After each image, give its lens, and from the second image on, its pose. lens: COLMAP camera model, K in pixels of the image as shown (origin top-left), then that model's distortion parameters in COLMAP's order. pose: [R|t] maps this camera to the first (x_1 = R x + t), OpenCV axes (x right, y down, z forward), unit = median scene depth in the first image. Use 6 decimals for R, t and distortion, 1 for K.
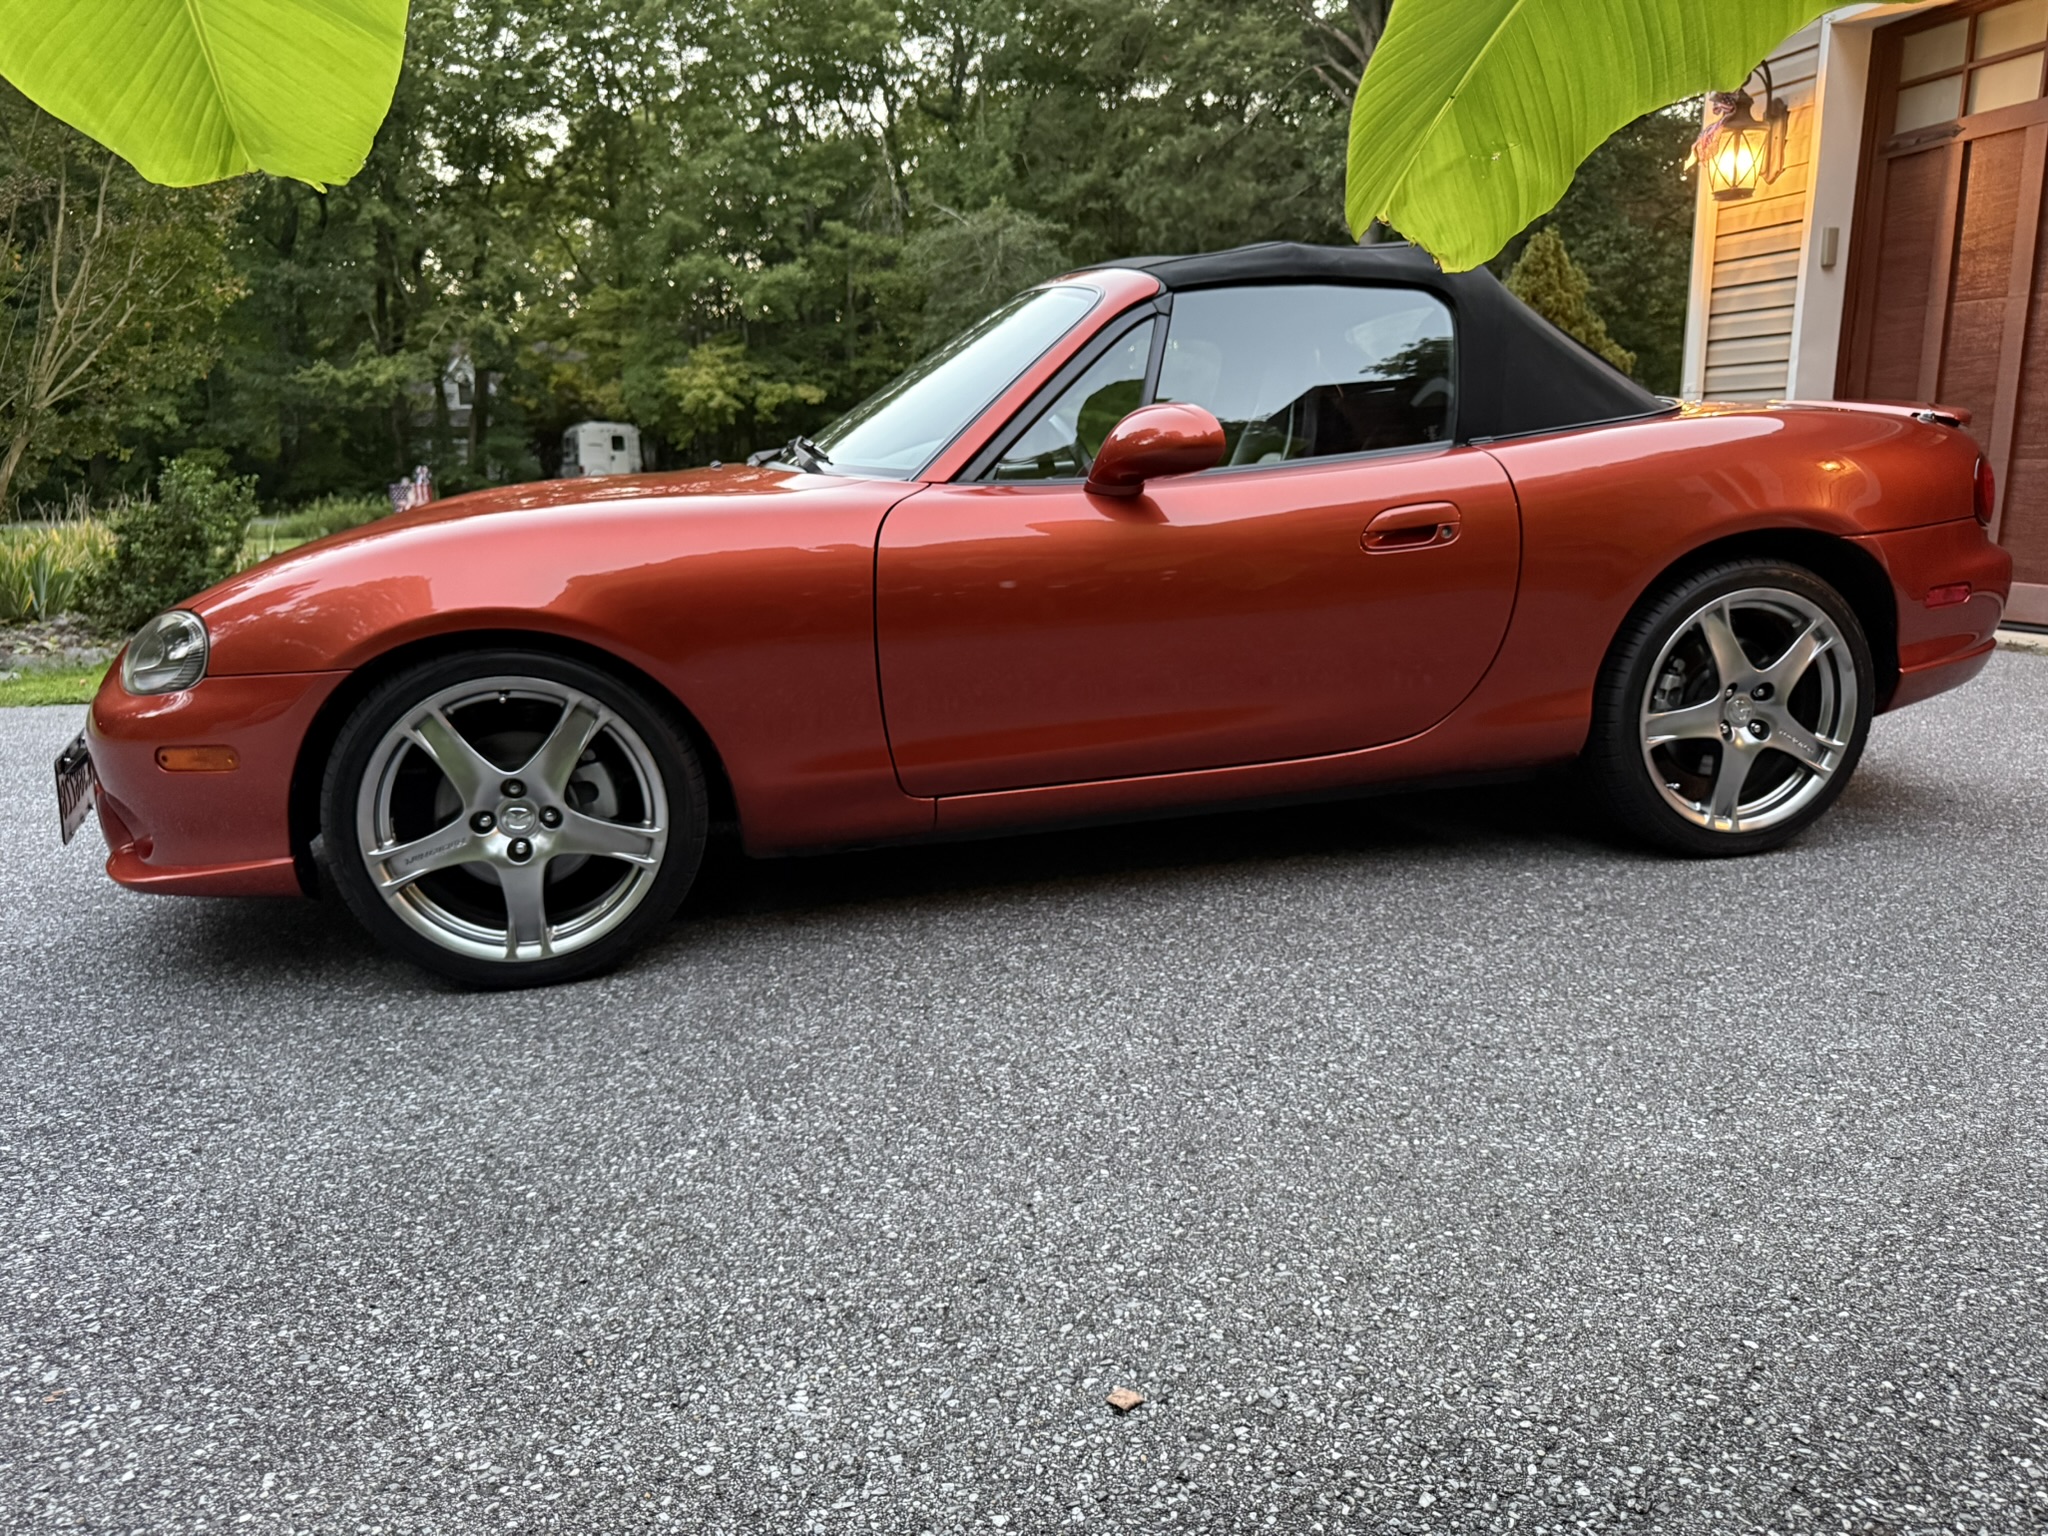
lens RADIAL K [[1455.4, 0, 1064.7], [0, 1455.4, 784.4], [0, 0, 1]] dist [0.003461, -0.008819]
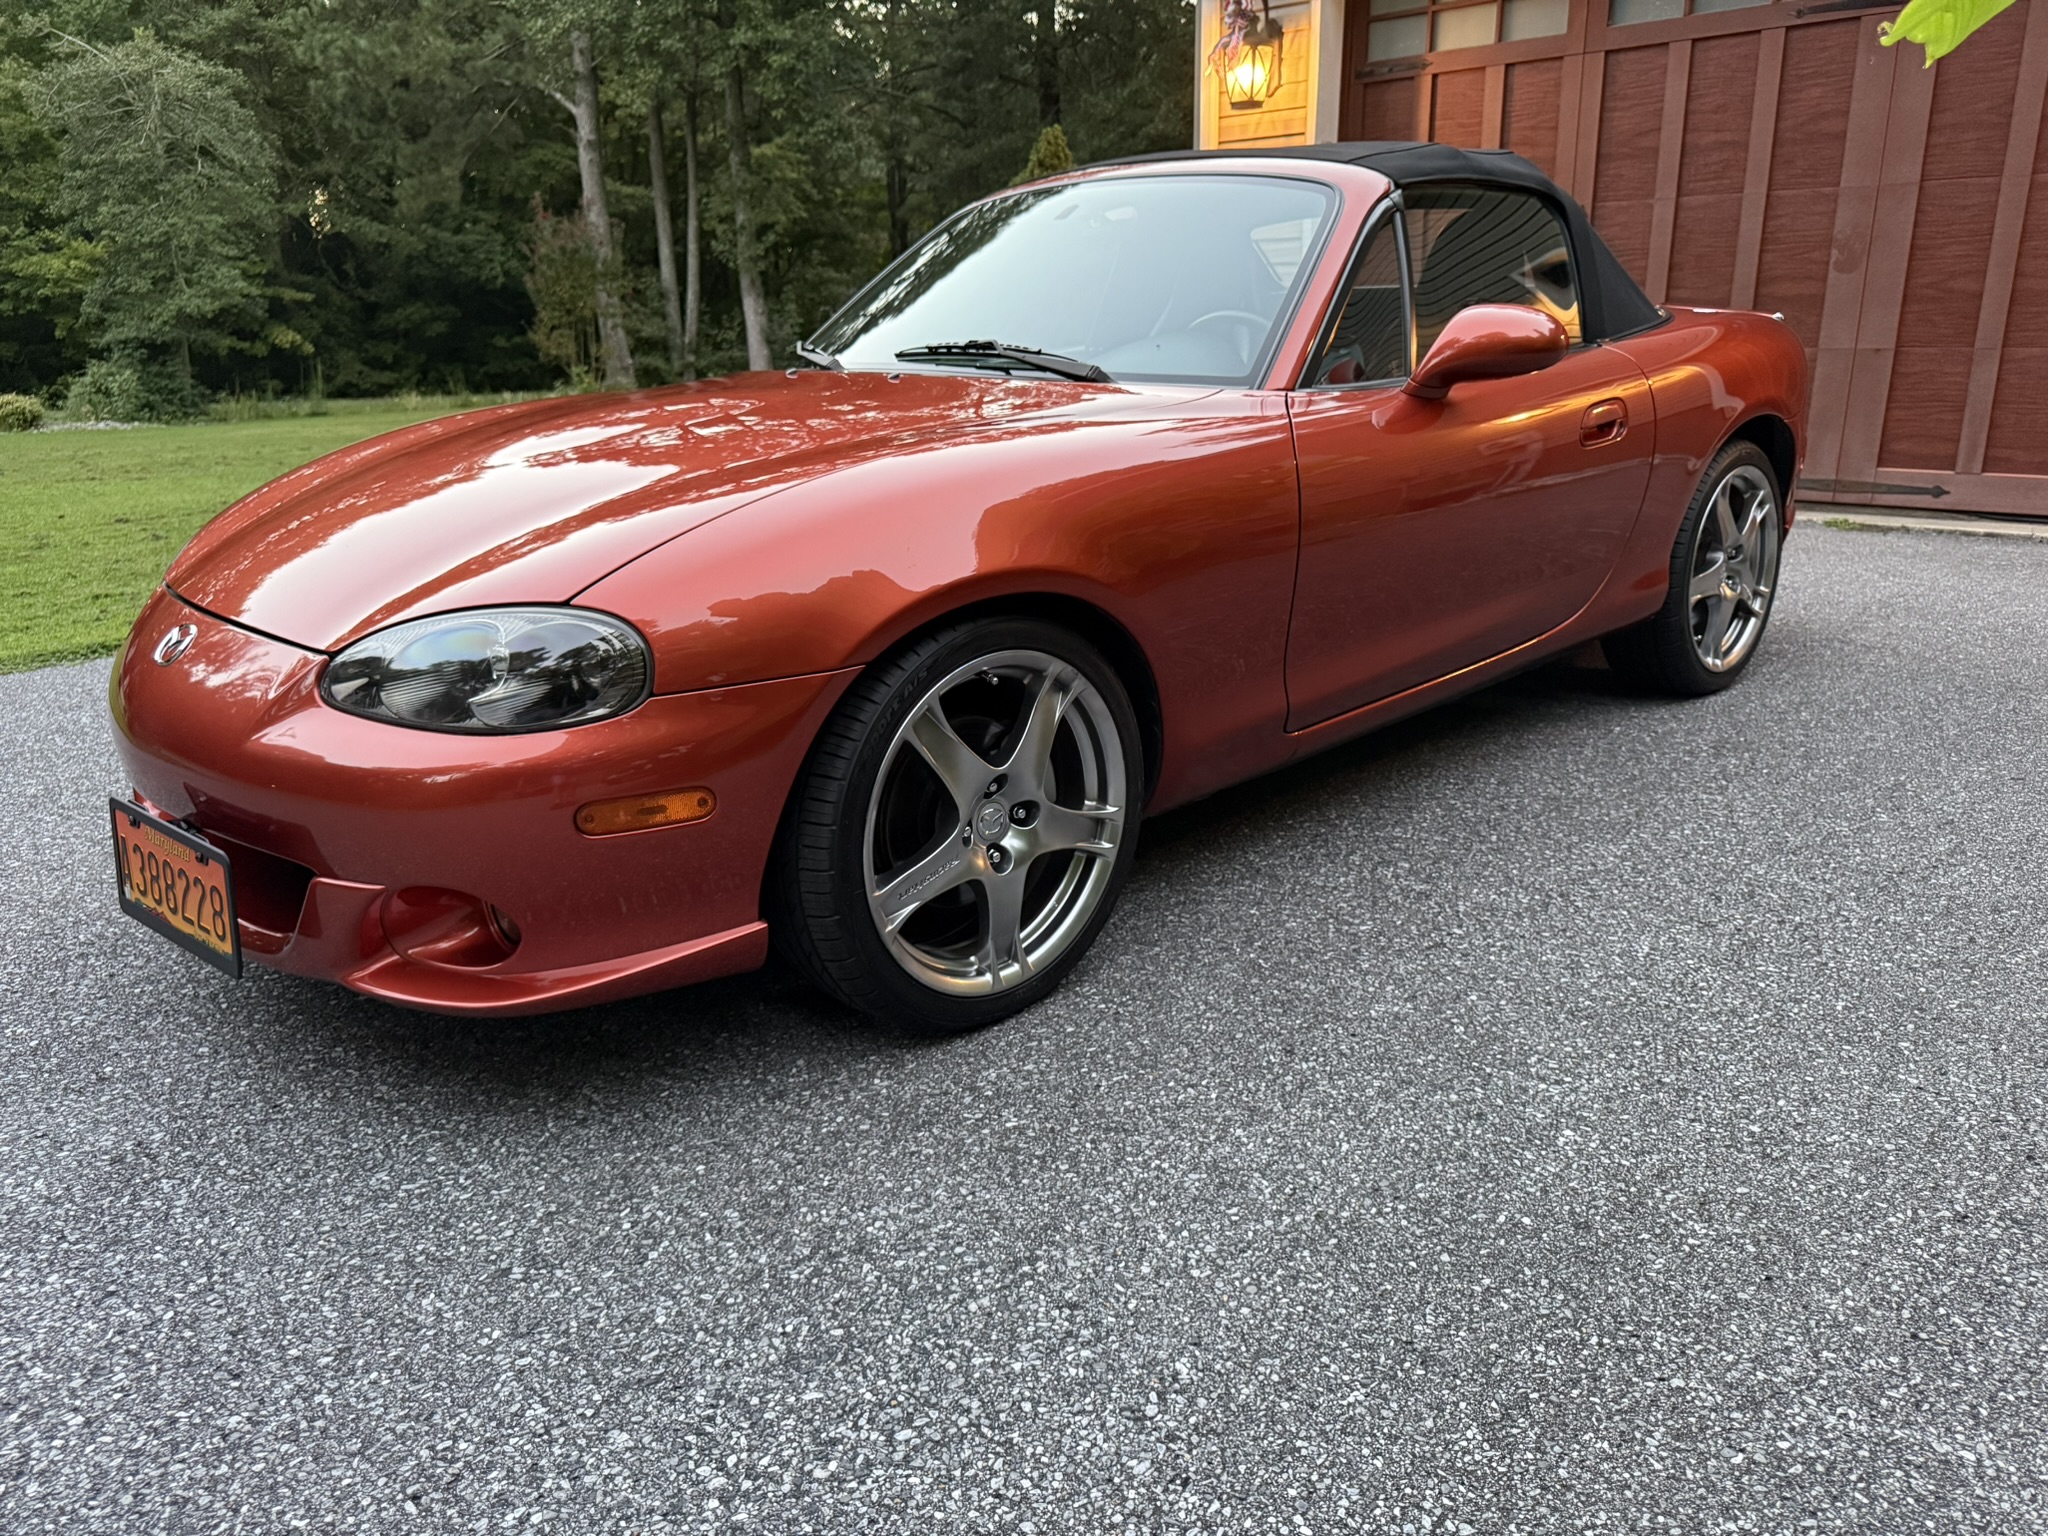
lens RADIAL K [[1455.4, 0, 1017.5], [0, 1455.4, 764.2], [0, 0, 1]] dist [0.003461, -0.008819]
pose [[0.866220, -0.144439, 0.478331, -0.732067], [0.115032, 0.989240, 0.090402, -0.078060], [-0.486242, -0.023284, 0.873514, 0.276017]]
